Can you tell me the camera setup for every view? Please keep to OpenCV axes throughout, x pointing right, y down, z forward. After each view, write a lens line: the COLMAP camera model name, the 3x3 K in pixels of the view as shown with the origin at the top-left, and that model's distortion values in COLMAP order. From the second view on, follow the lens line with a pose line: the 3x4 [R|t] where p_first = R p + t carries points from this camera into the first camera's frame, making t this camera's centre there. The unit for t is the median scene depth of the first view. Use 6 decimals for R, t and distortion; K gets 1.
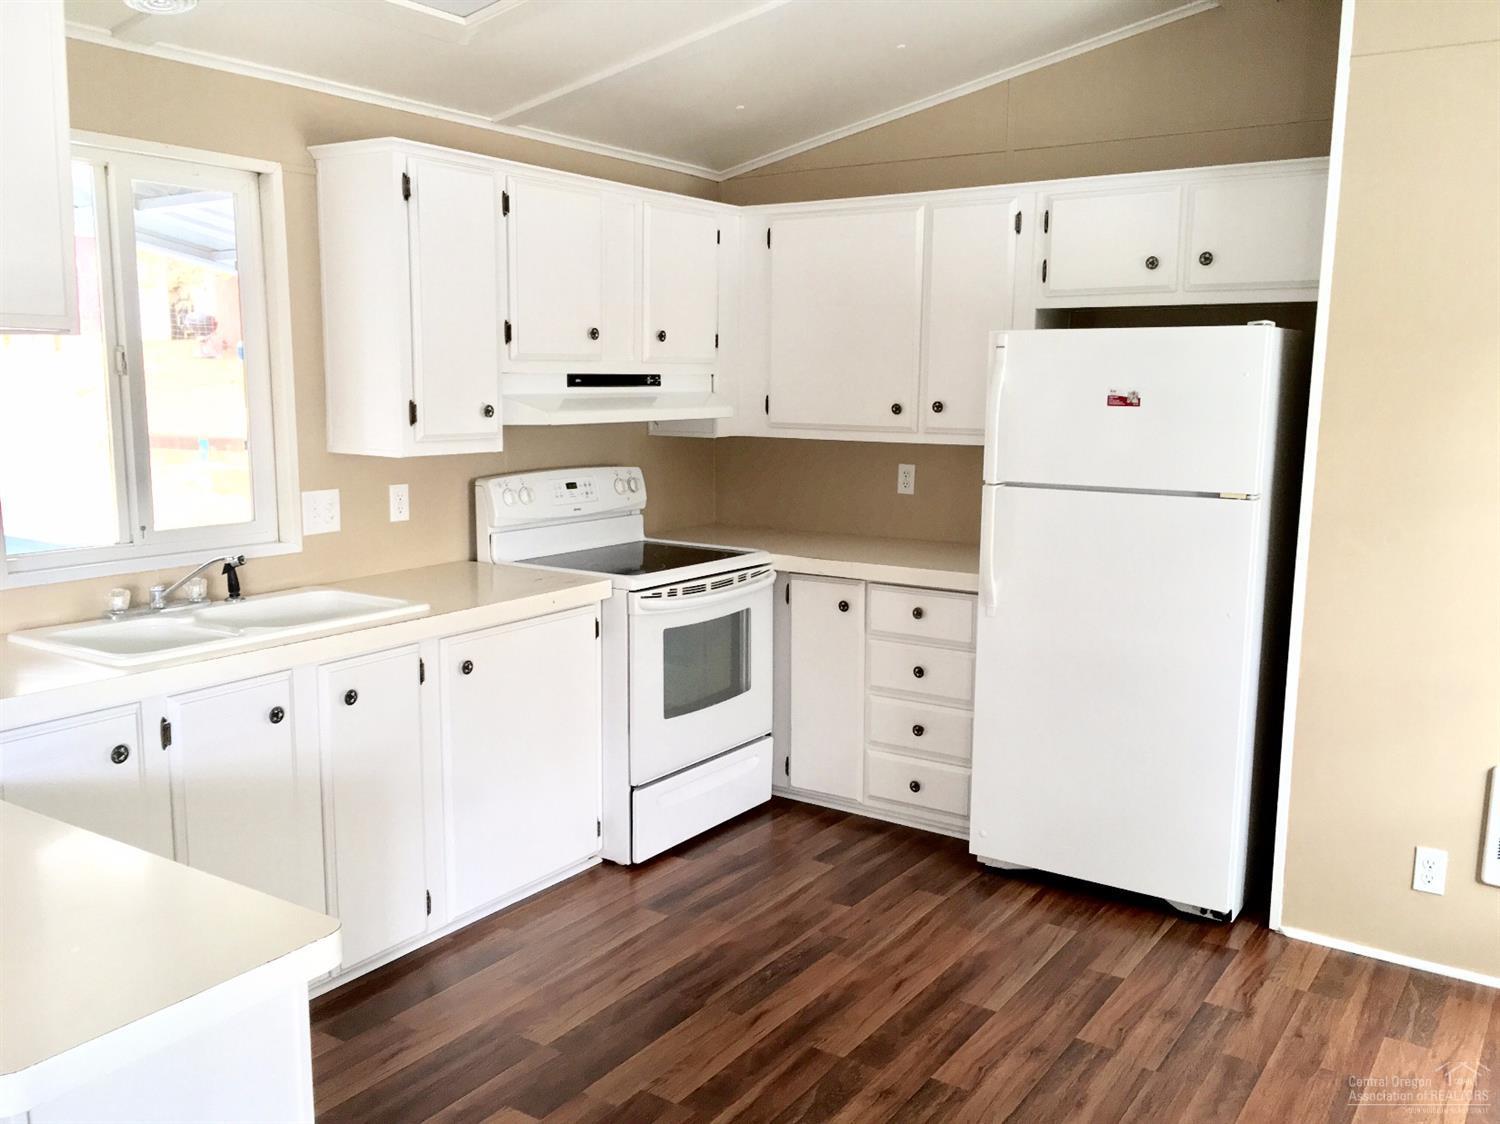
lens RADIAL K [[1275.8, 0, 752.4], [0, 1275.8, 562.1], [0, 0, 1]] dist [0.069621, -0.083747]
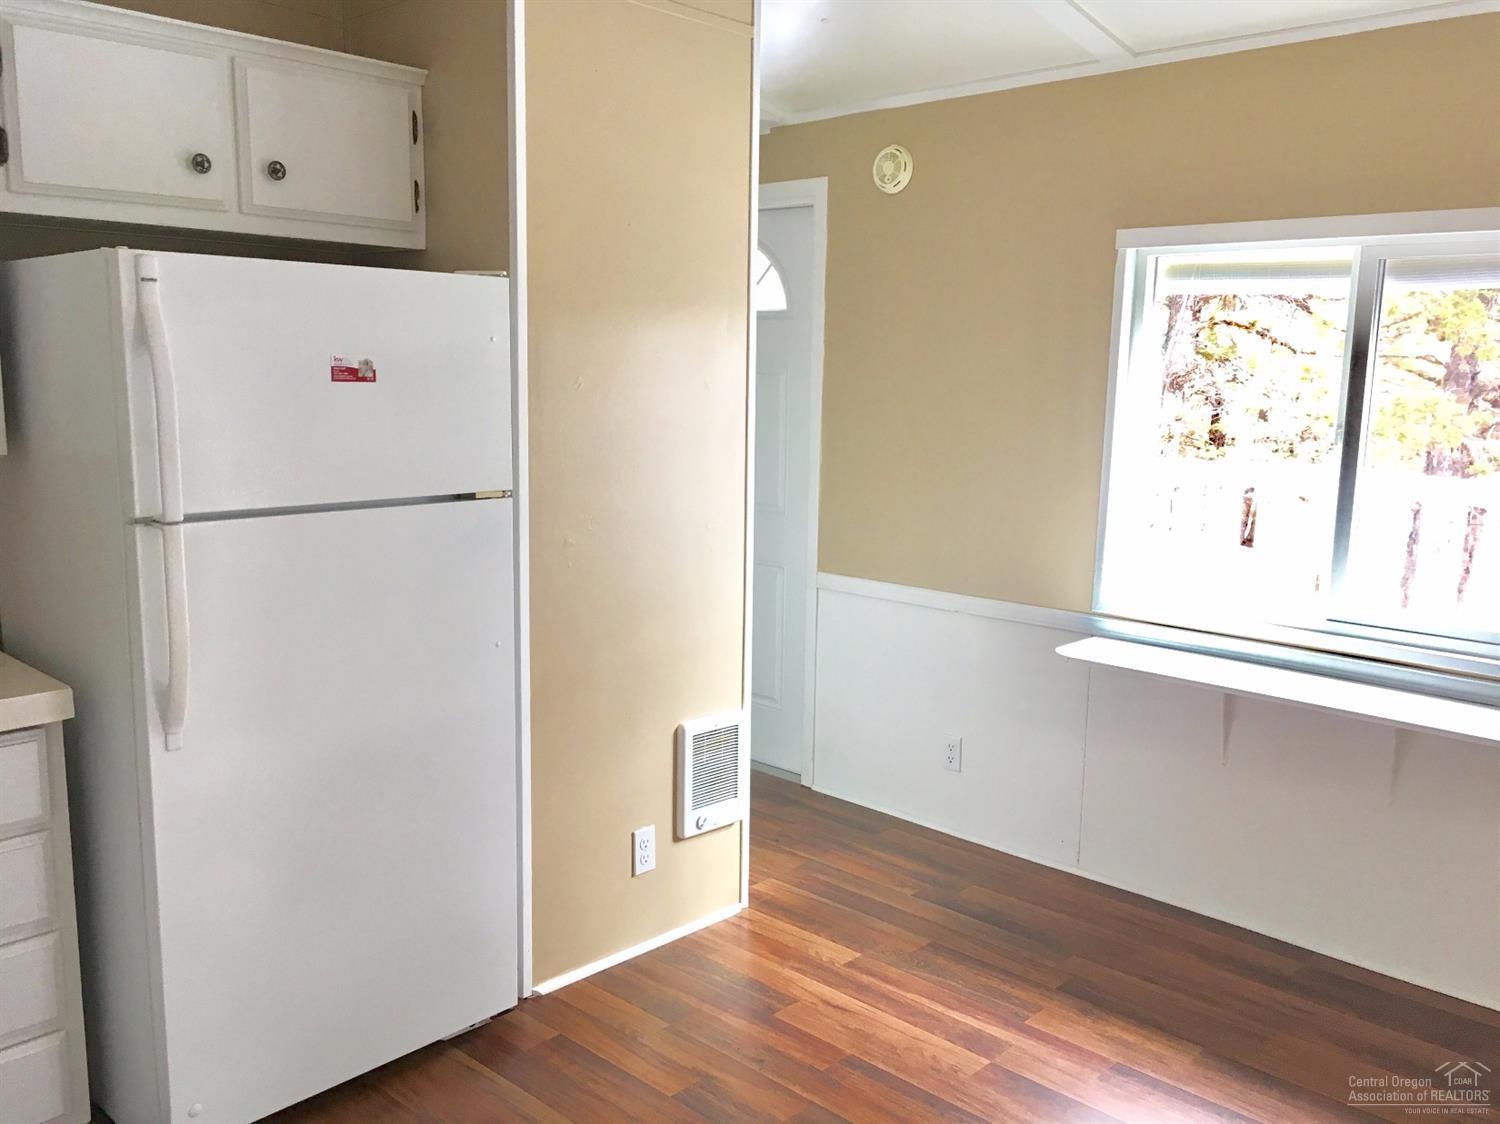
lens RADIAL K [[1275.8, 0, 754.8], [0, 1275.8, 563.9], [0, 0, 1]] dist [0.069621, -0.083747]
pose [[0.148181, -0.159844, 0.975957, -0.358716], [0.130034, 0.981433, 0.140998, -0.095757], [-0.980374, 0.106014, 0.166215, 0.693006]]
